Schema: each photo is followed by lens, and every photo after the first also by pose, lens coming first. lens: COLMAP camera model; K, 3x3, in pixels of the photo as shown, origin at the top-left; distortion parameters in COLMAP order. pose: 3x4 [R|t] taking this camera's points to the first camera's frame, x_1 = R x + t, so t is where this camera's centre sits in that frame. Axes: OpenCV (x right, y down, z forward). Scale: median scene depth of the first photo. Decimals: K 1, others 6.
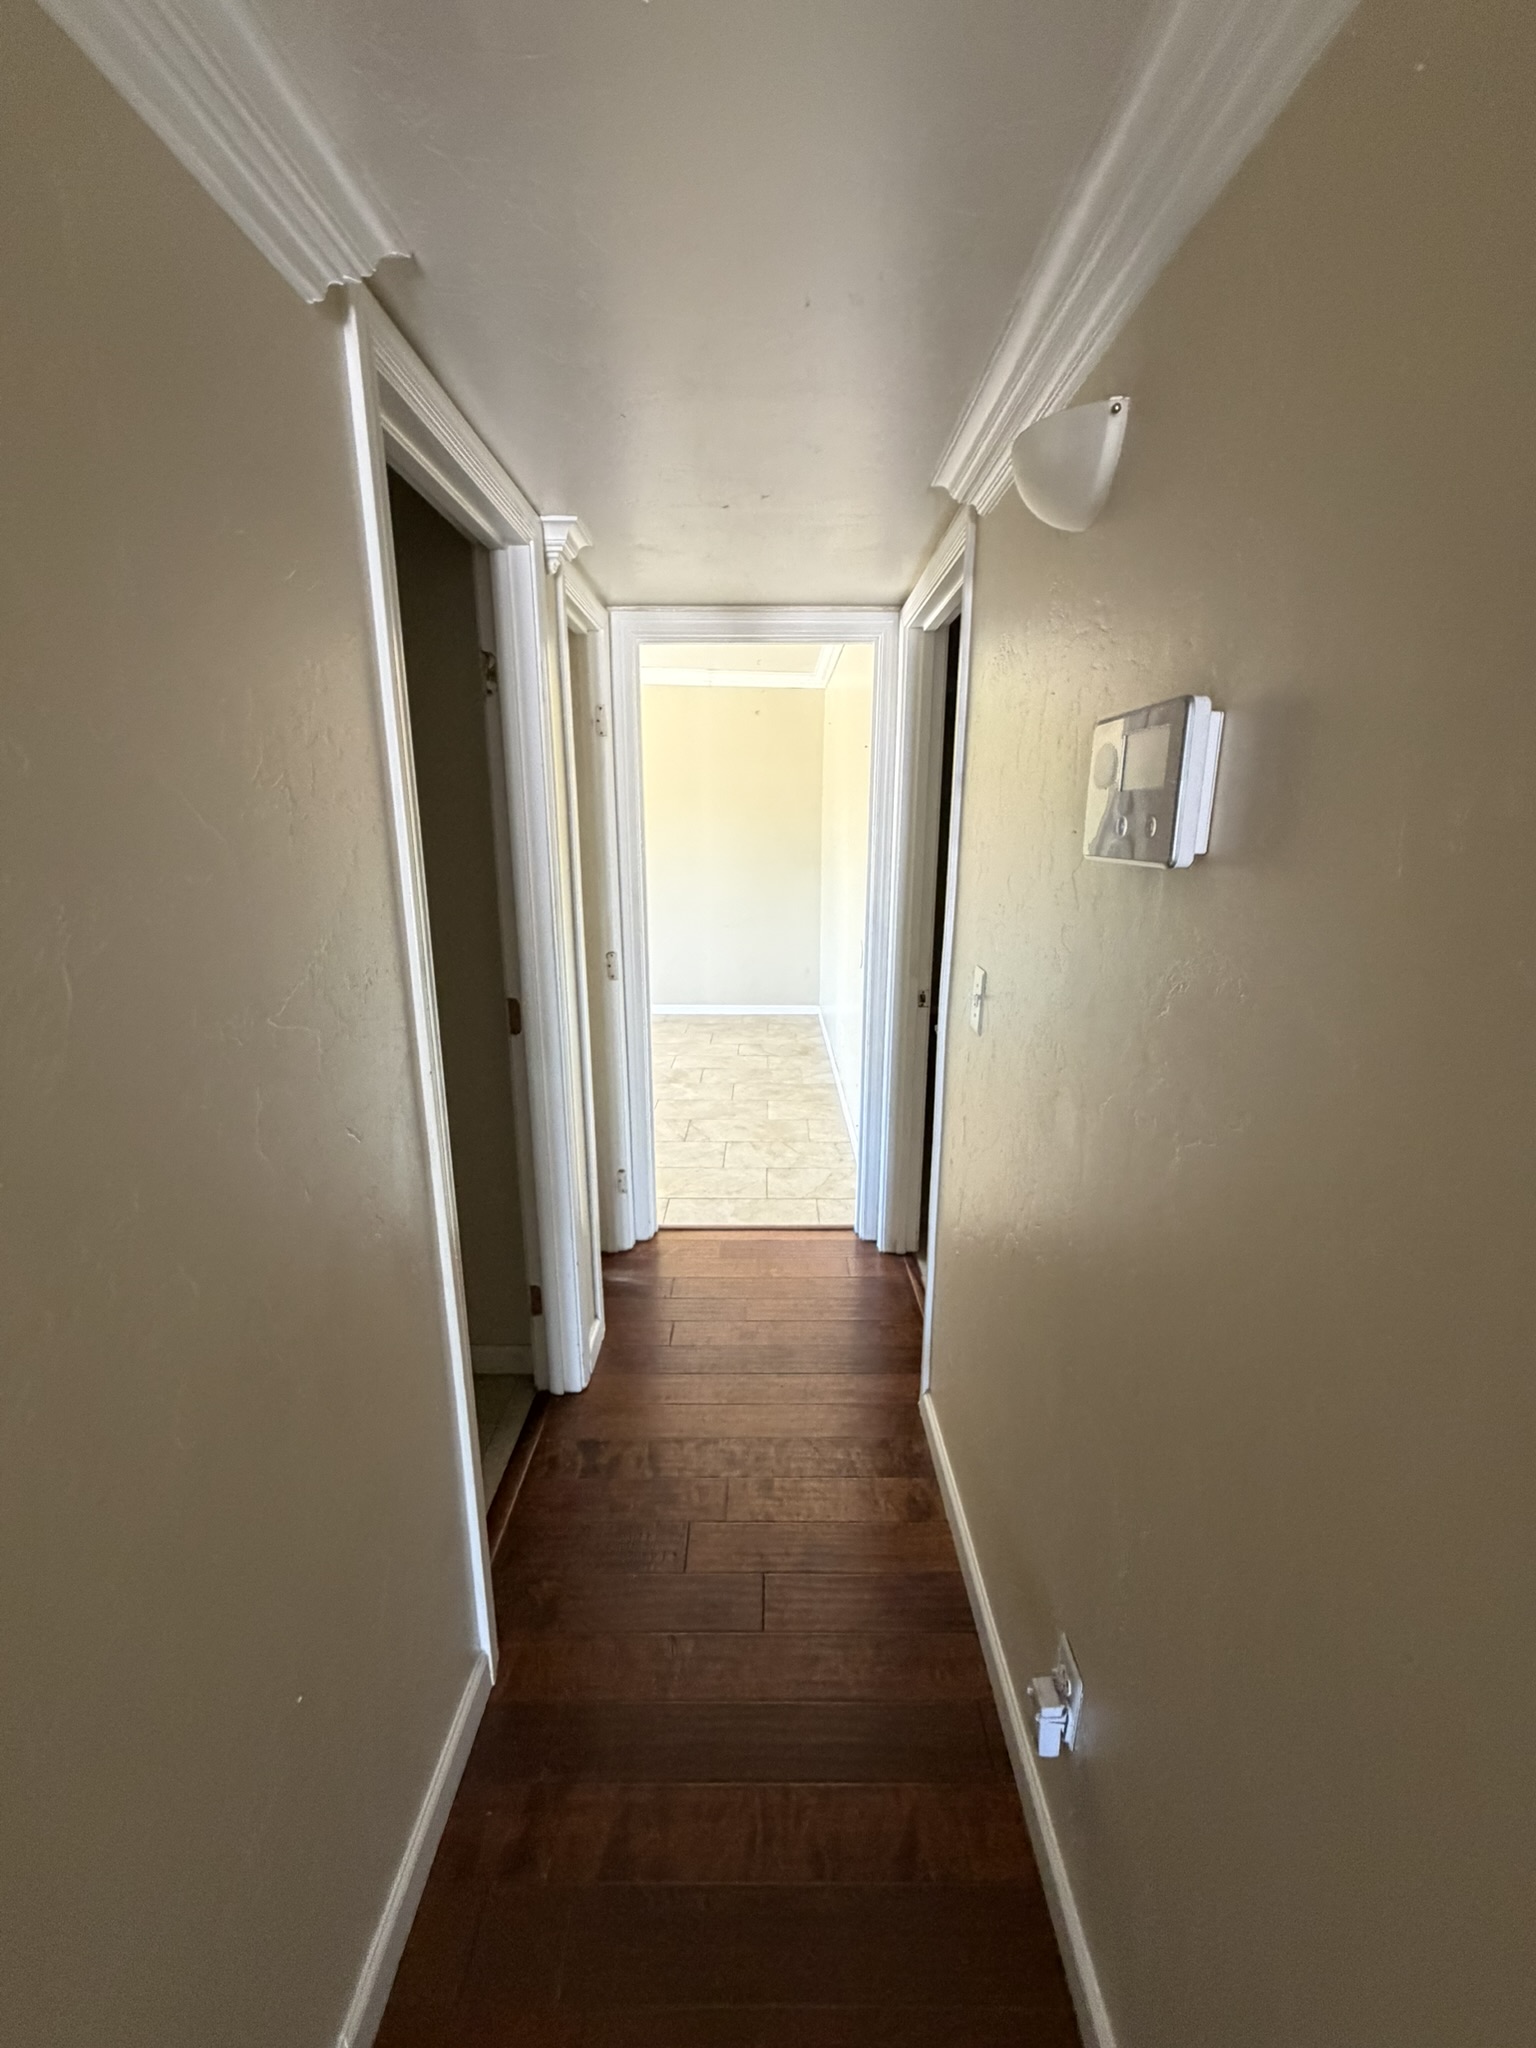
lens RADIAL K [[819.6, 0, 770.6], [0, 819.6, 1024.9], [0, 0, 1]] dist [0.001829, 0.000303]
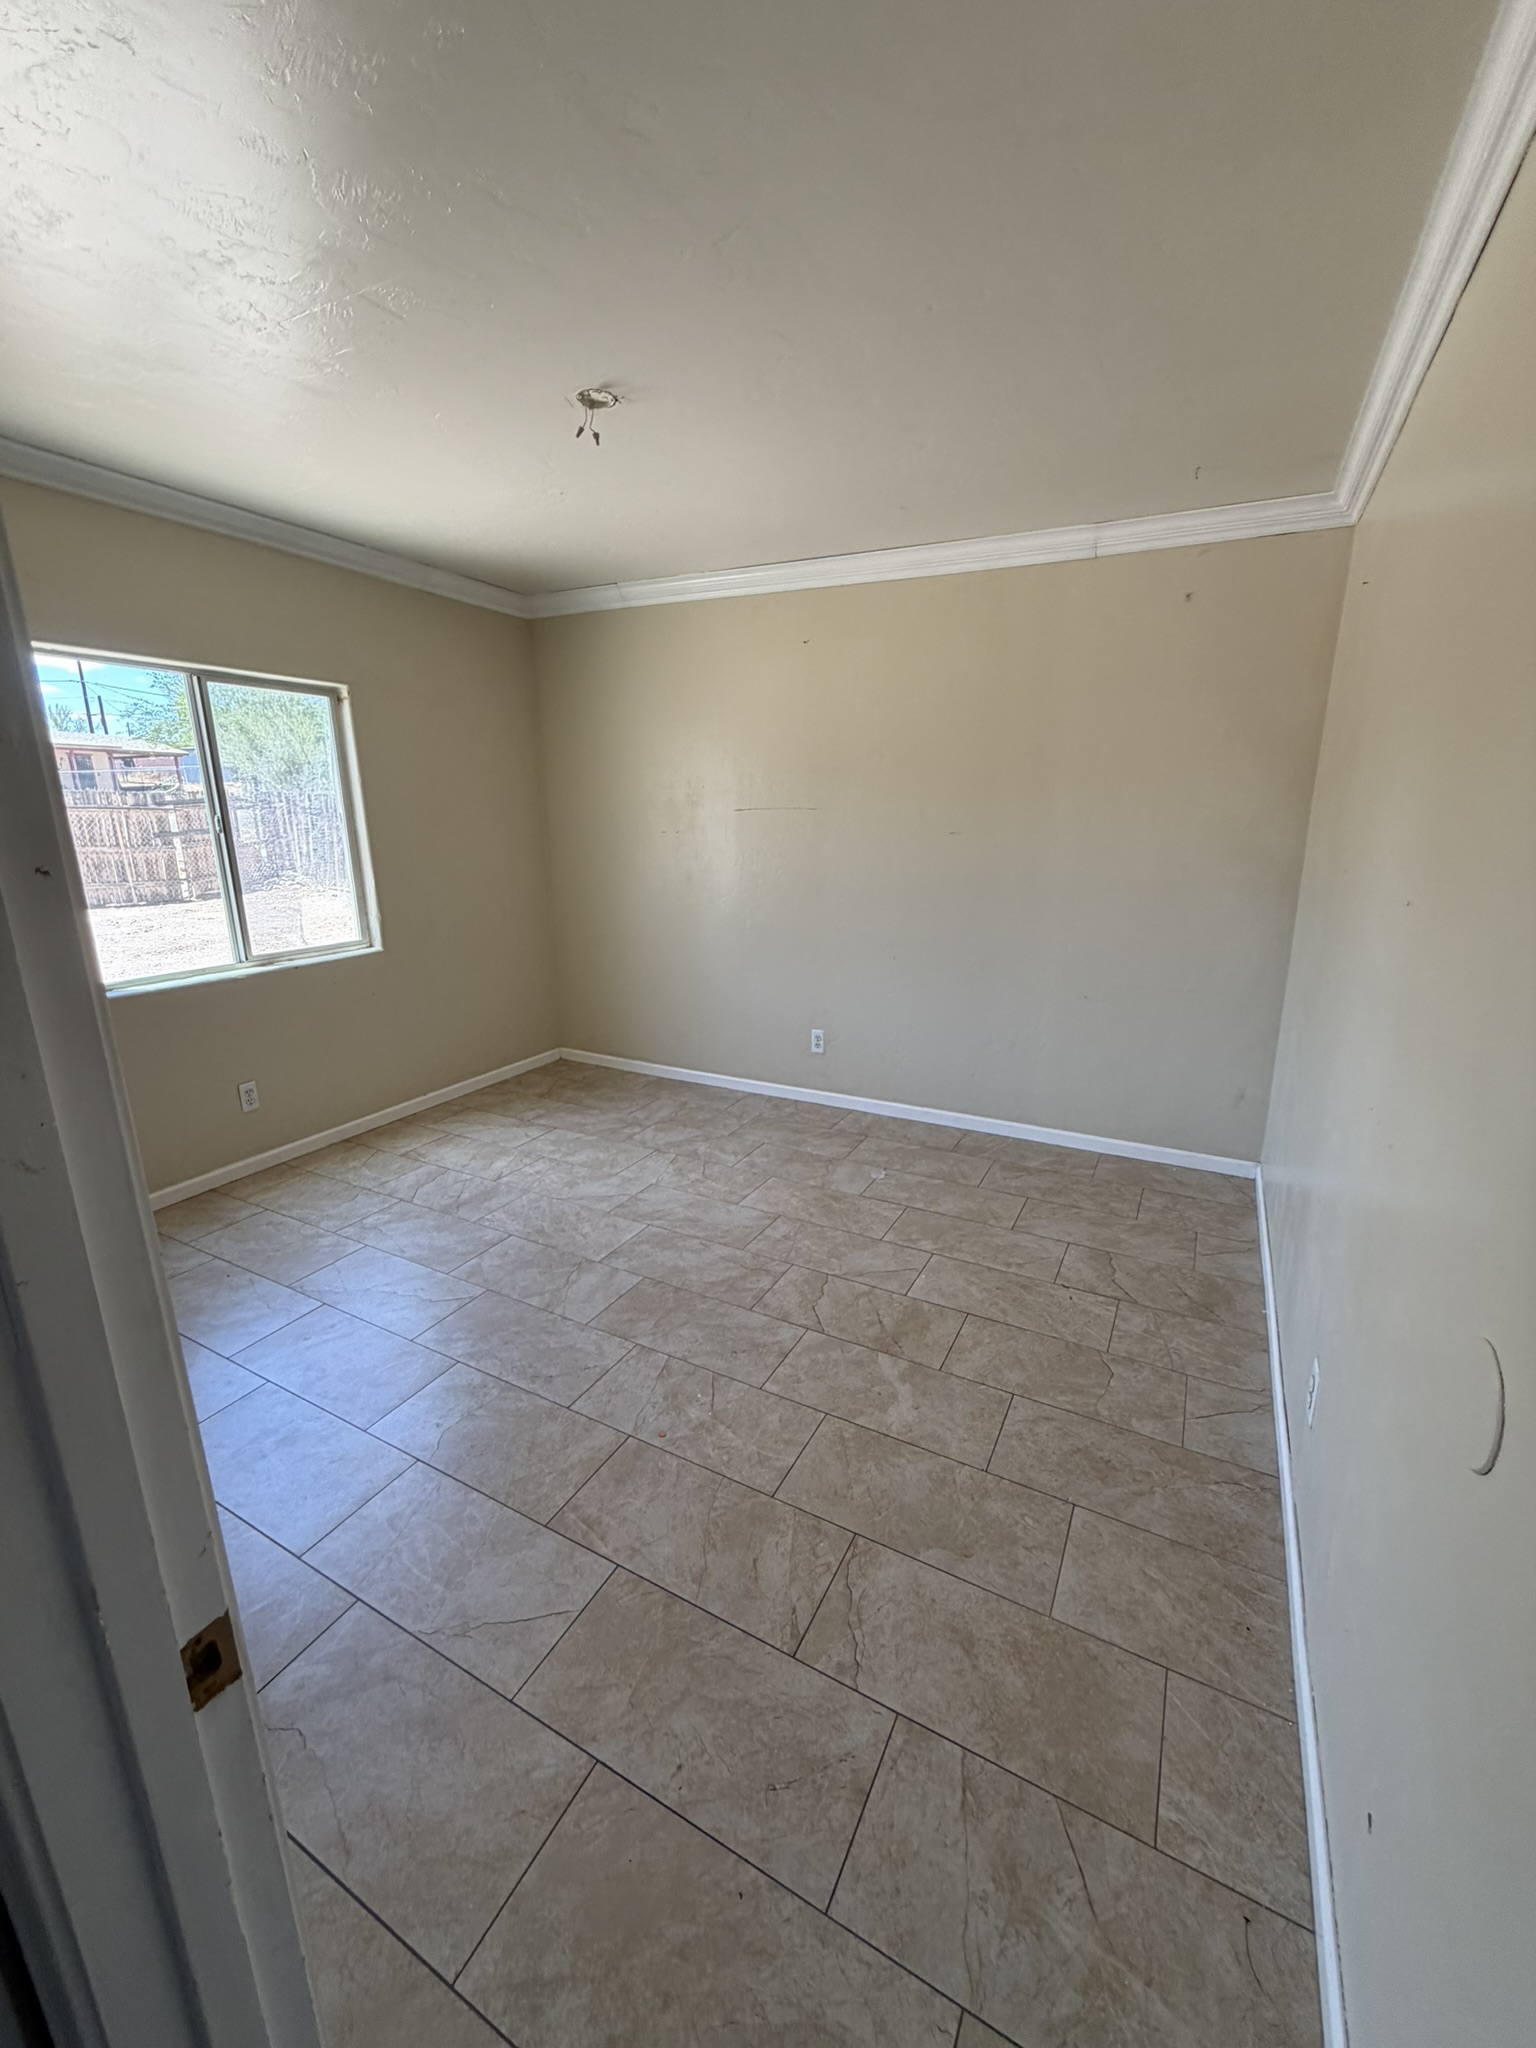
lens RADIAL K [[819.6, 0, 761.2], [0, 819.6, 1019.9], [0, 0, 1]] dist [0.001829, 0.000303]
pose [[0.874658, 0.106025, -0.473002, 0.028157], [-0.102082, 0.994192, 0.034085, -0.145652], [0.473869, 0.018472, 0.880402, 0.574429]]
